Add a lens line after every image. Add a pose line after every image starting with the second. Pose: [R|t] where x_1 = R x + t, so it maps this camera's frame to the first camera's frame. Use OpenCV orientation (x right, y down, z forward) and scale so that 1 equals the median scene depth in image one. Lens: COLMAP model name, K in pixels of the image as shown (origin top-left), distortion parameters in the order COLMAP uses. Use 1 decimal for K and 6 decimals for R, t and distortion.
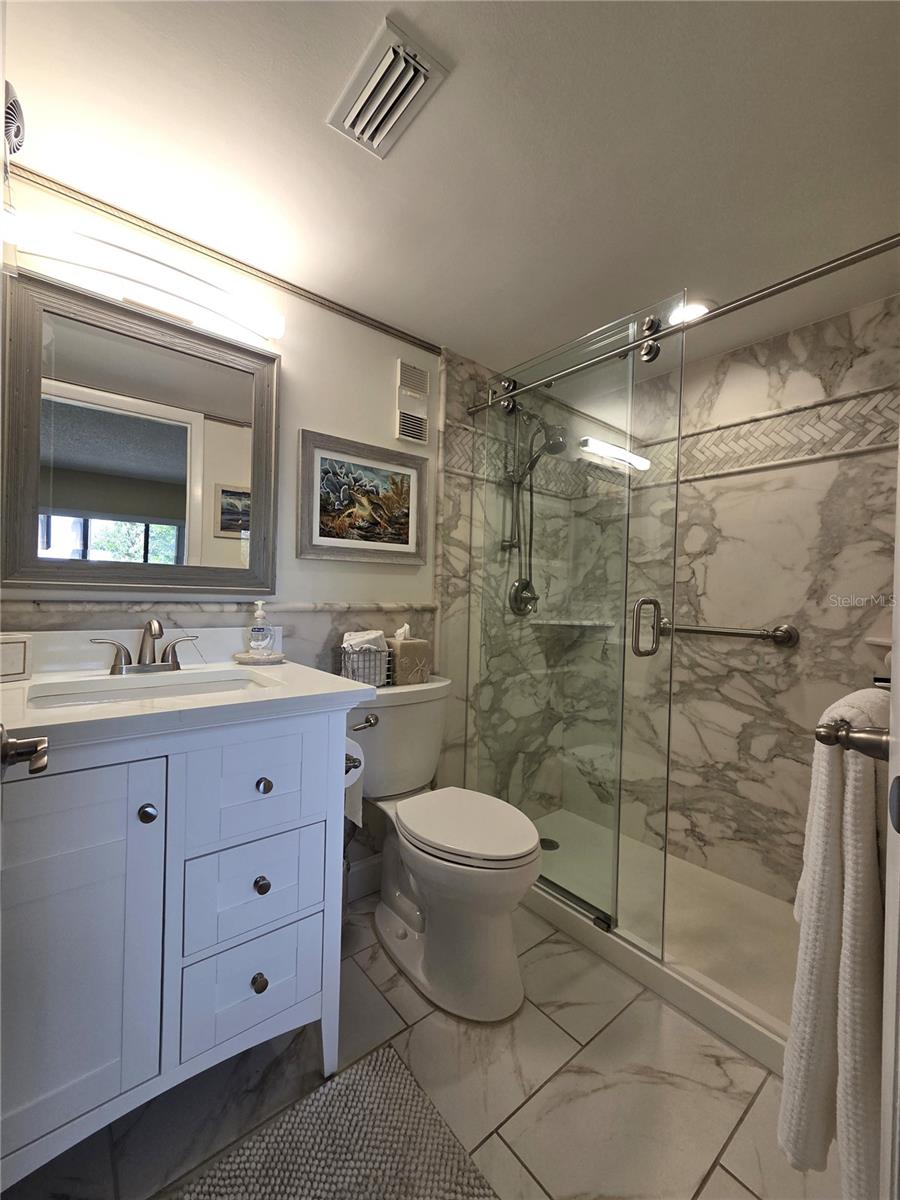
lens RADIAL K [[489.7, 0, 452.2], [0, 489.7, 596.6], [0, 0, 1]] dist [0.002670, -0.000442]
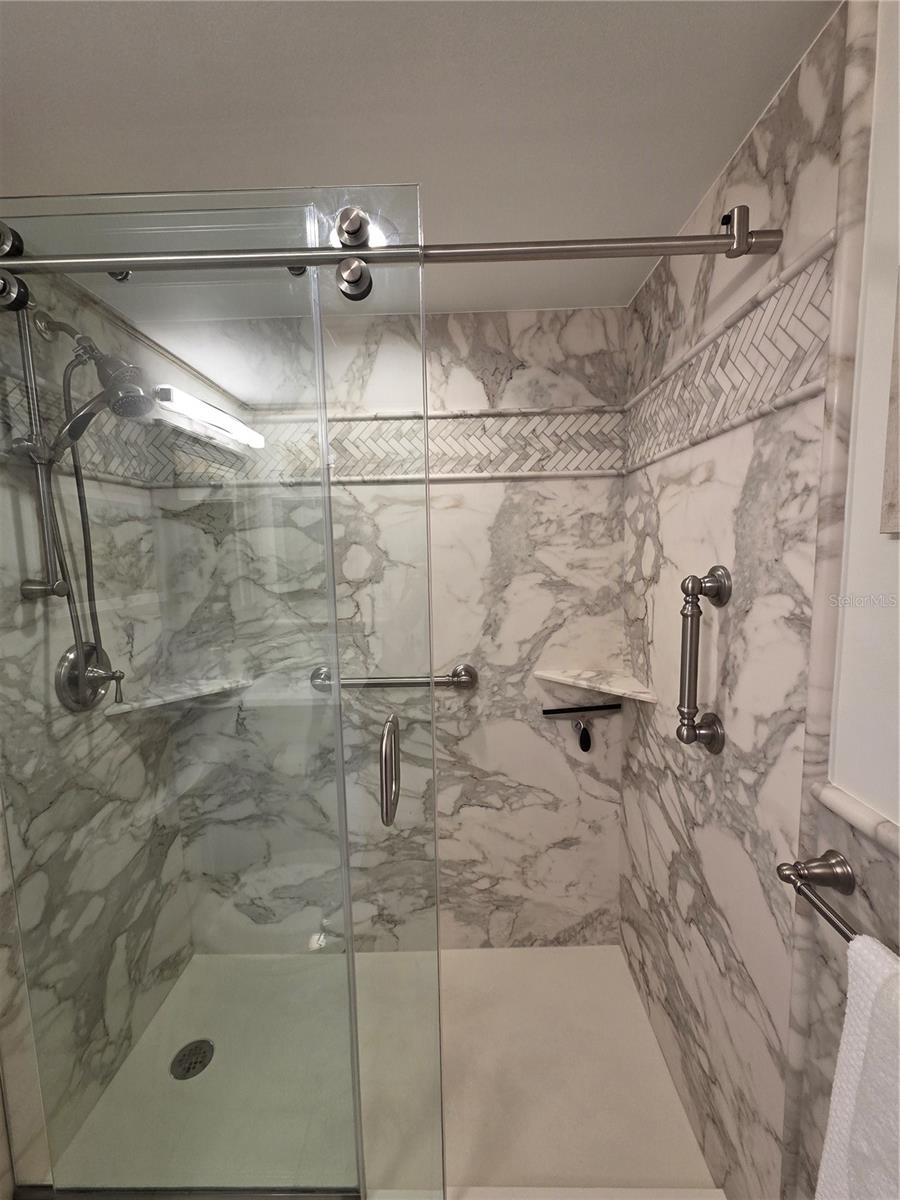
lens RADIAL K [[489.7, 0, 449.9], [0, 489.7, 599.6], [0, 0, 1]] dist [0.002670, -0.000442]
pose [[0.650060, -0.126795, 0.749229, 0.011570], [0.043721, 0.990588, 0.129707, -0.153465], [-0.758624, -0.051560, 0.649486, 0.393434]]
